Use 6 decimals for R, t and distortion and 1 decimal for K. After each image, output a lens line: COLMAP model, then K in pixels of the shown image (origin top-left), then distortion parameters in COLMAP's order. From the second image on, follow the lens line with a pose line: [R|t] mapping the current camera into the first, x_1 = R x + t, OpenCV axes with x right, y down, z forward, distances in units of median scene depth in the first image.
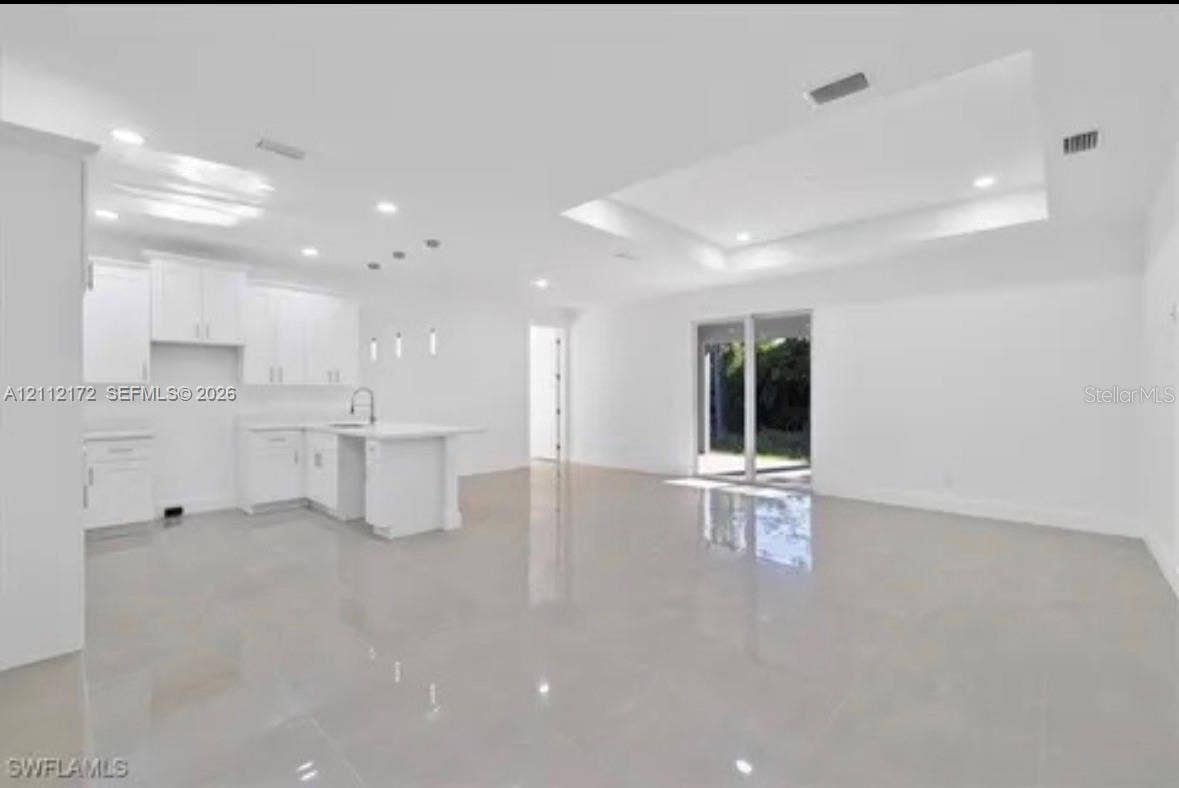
lens RADIAL K [[499.8, 0, 584.2], [0, 499.8, 390.6], [0, 0, 1]] dist [-0.000866, -0.000167]
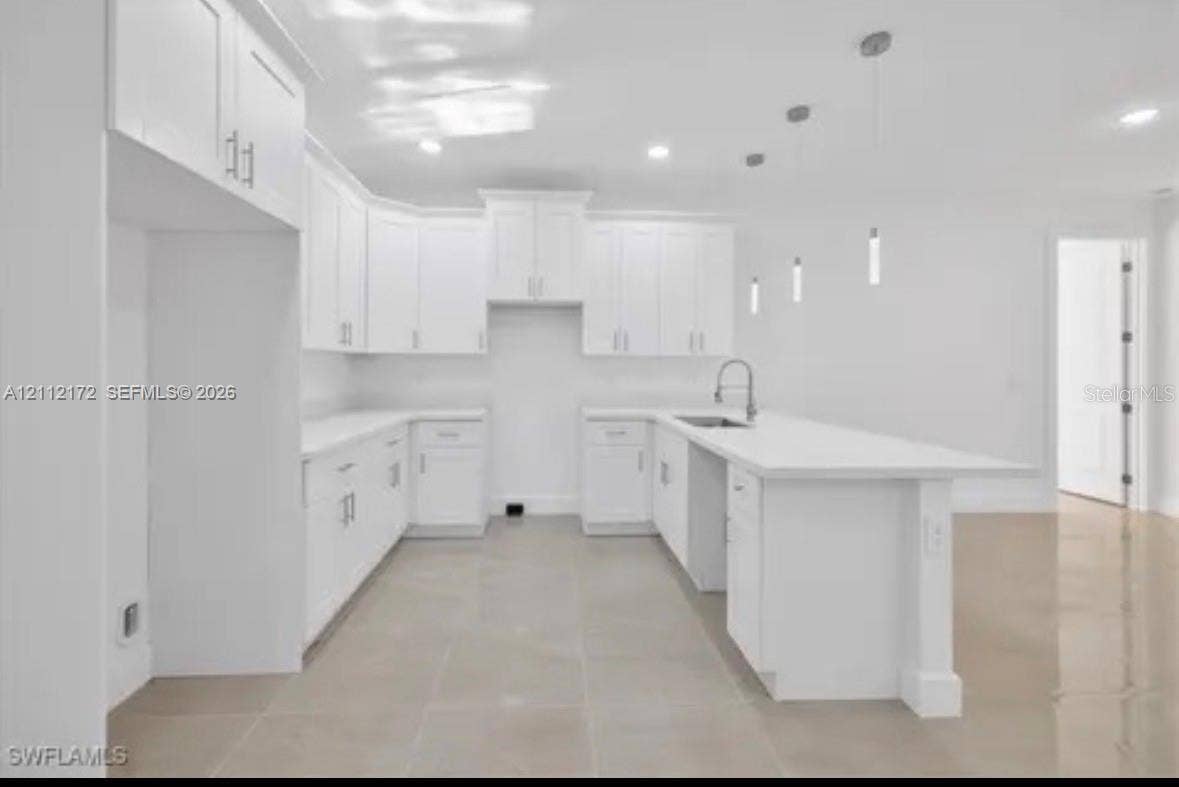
lens RADIAL K [[512.6, 0, 568.1], [0, 512.6, 364.7], [0, 0, 1]] dist [-0.000980, -0.000392]
pose [[0.713676, 0.006125, -0.700449, -0.155563], [-0.004433, 0.999981, 0.004228, 0.000245], [0.700462, 0.000087, 0.713690, 0.420766]]
